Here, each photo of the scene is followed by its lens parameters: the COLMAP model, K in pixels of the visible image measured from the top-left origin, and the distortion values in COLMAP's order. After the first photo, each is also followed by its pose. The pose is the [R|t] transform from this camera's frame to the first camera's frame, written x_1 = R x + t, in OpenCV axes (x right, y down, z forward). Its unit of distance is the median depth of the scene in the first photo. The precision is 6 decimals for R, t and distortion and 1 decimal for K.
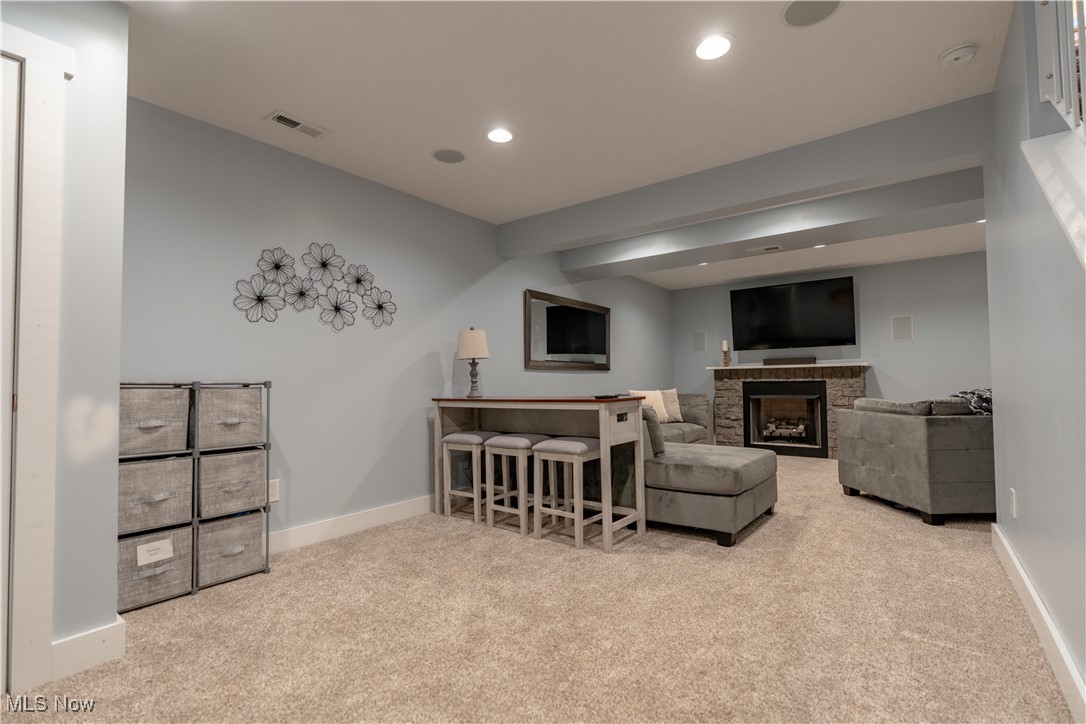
lens RADIAL K [[485.5, 0, 539.3], [0, 485.5, 364.1], [0, 0, 1]] dist [-0.010539, 0.000338]
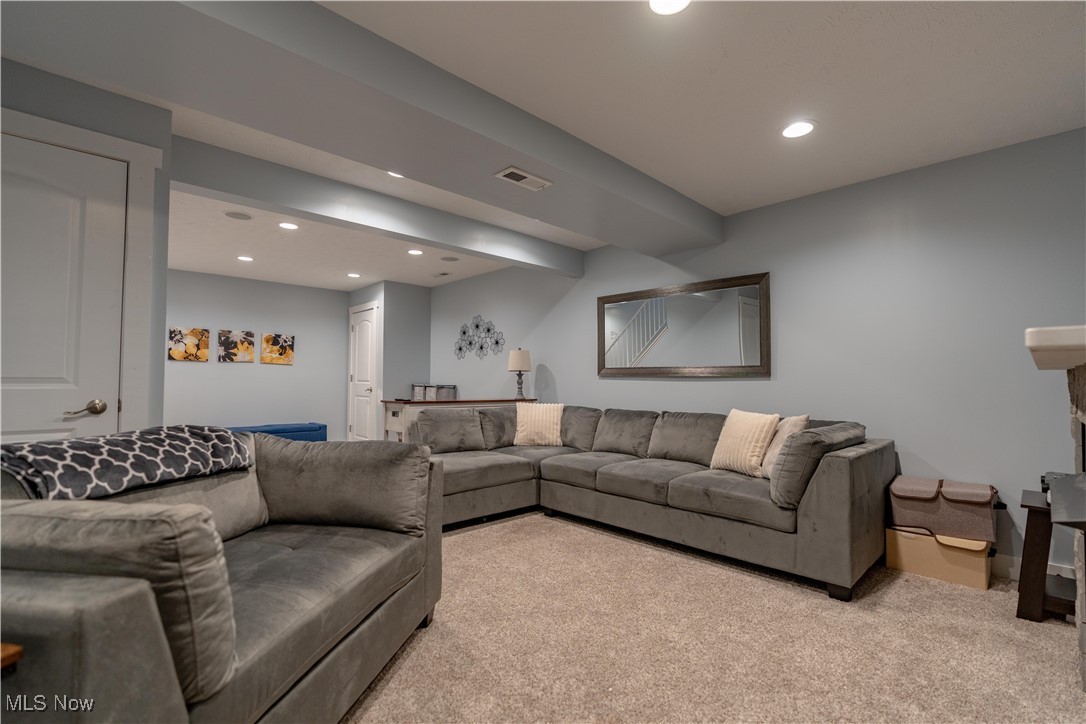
lens RADIAL K [[485.5, 0, 541.4], [0, 485.5, 363.0], [0, 0, 1]] dist [-0.010539, 0.000338]
pose [[-0.144122, -0.023394, -0.989283, 1.495773], [0.033862, 0.999018, -0.028557, 0.009803], [0.988980, -0.037614, -0.143188, 1.558163]]
